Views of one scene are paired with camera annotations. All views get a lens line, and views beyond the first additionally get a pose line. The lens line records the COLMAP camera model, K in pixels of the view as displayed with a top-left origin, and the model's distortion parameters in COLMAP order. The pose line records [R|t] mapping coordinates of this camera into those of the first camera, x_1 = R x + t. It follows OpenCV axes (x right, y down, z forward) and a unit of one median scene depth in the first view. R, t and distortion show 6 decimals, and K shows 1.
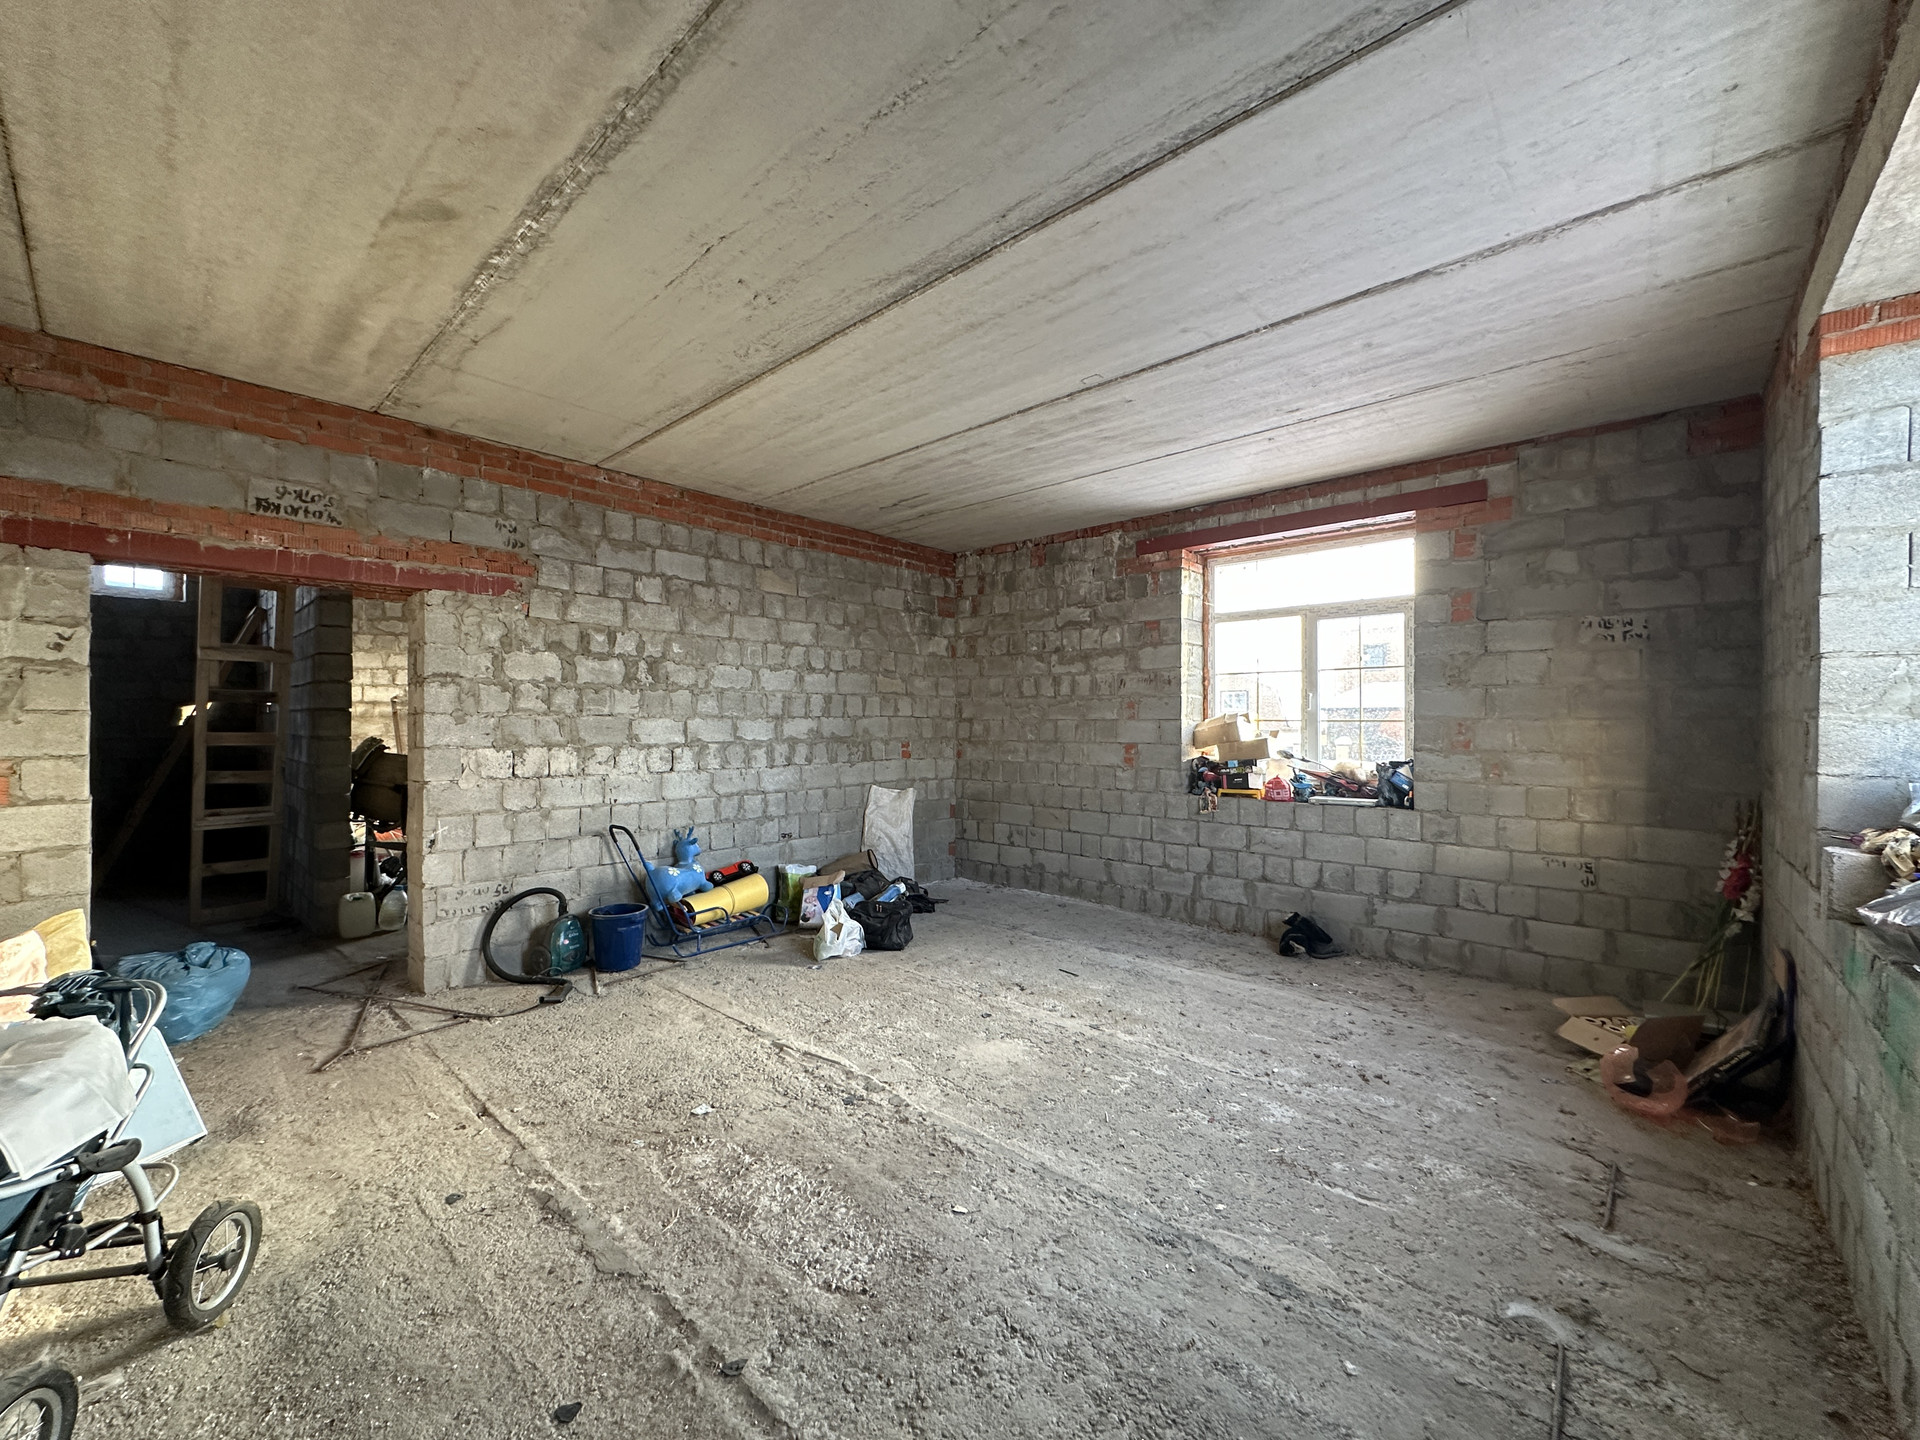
lens RADIAL K [[759.6, 0, 961.7], [0, 759.6, 719.9], [0, 0, 1]] dist [-0.001716, 0.000246]
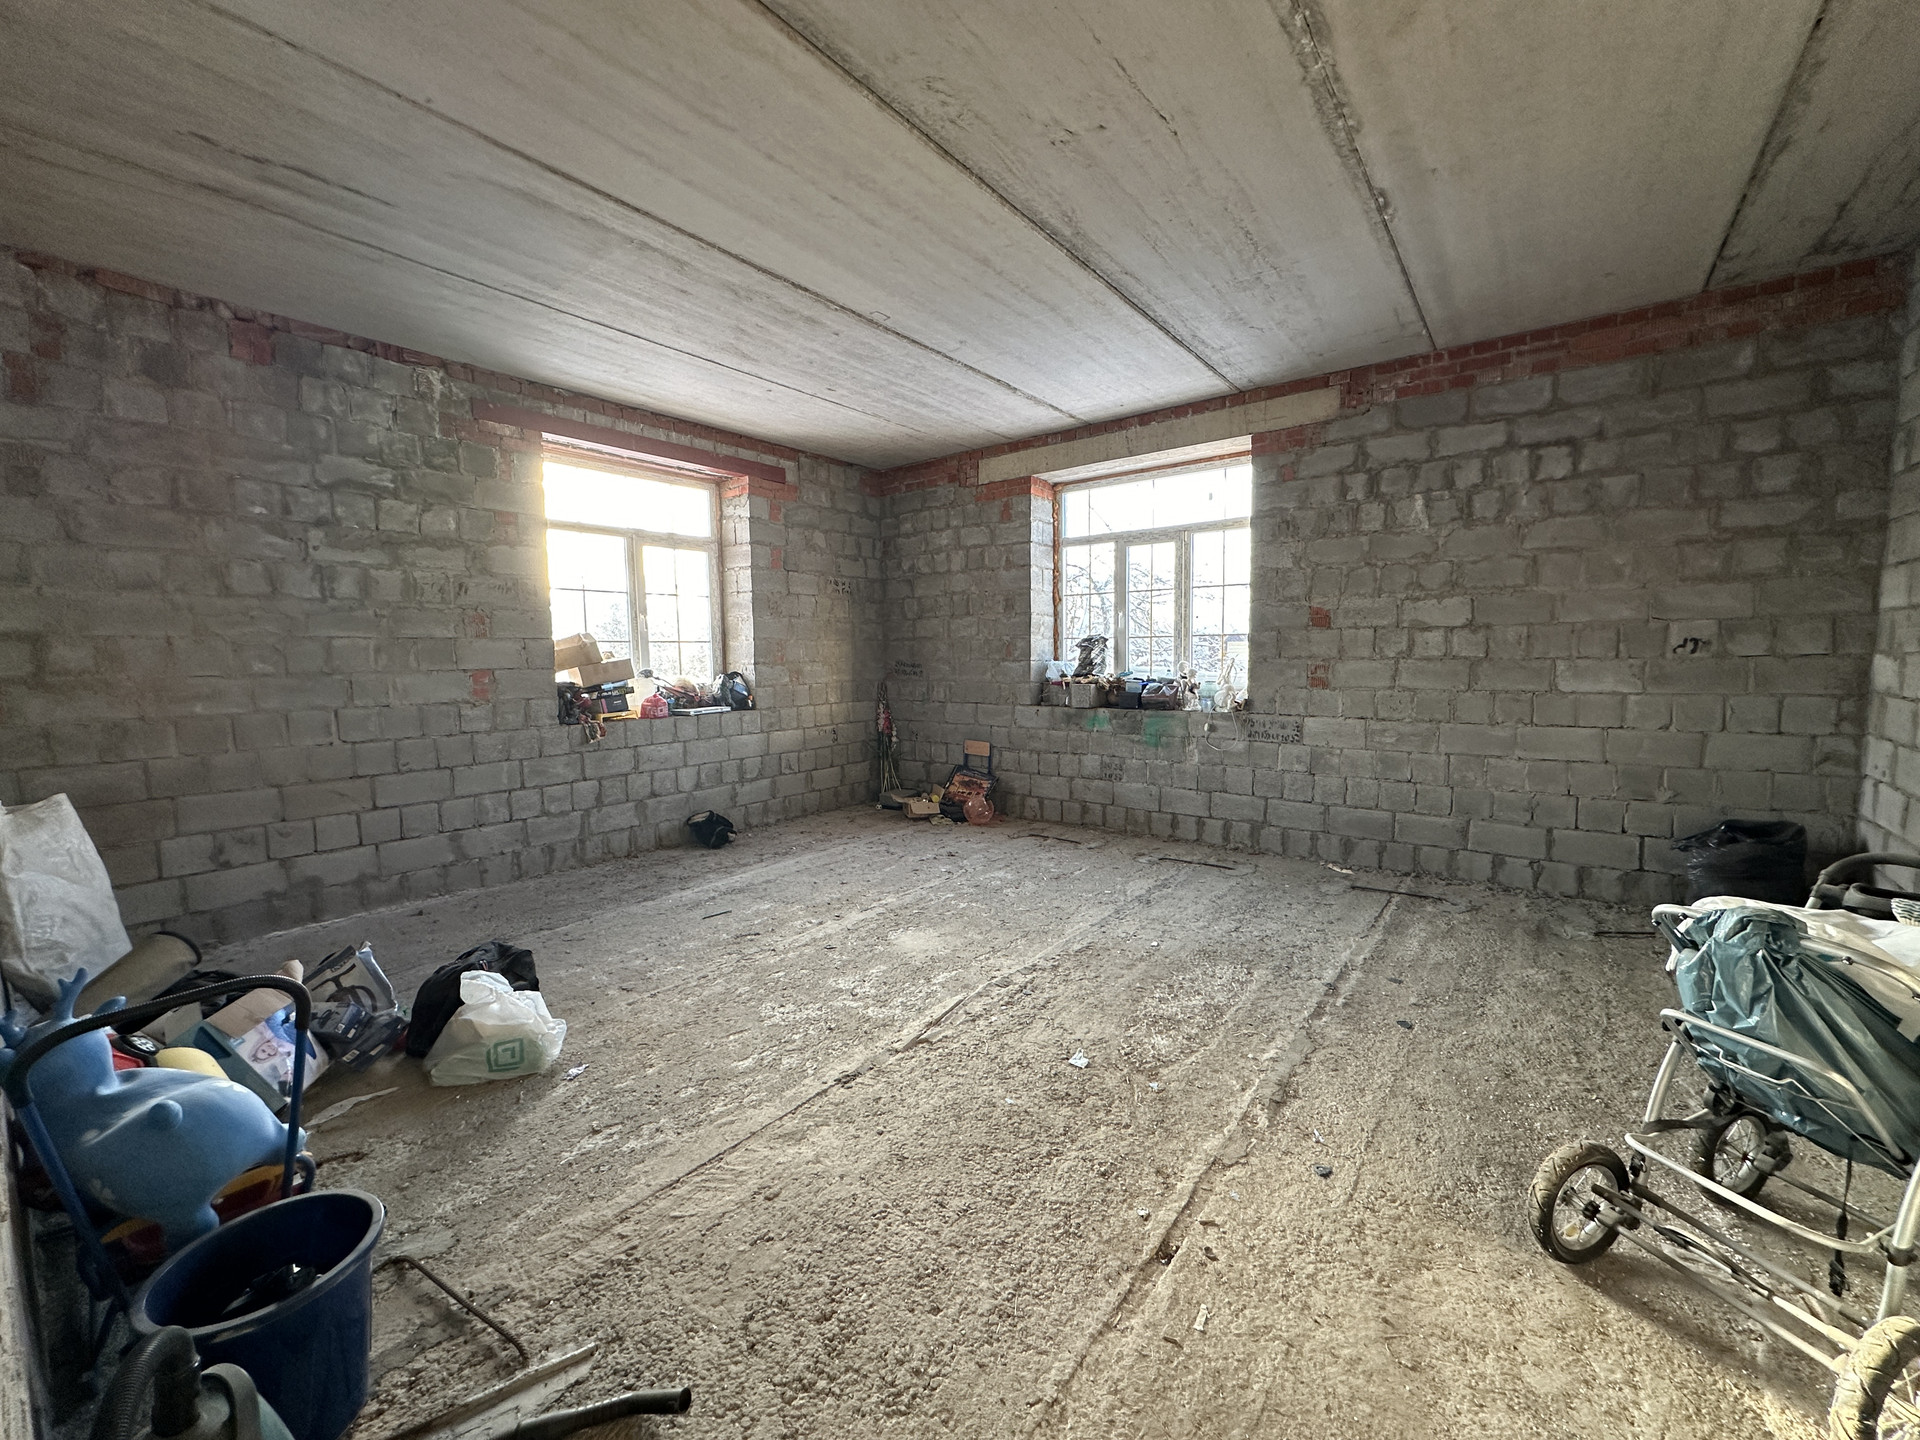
lens RADIAL K [[764.3, 0, 960.0], [0, 764.3, 719.1], [0, 0, 1]] dist [-0.000347, 0.000114]
pose [[-0.074591, -0.089839, 0.993159, -0.752167], [0.006804, 0.995865, 0.090594, 0.018312], [-0.997191, 0.013515, -0.073671, 0.758297]]
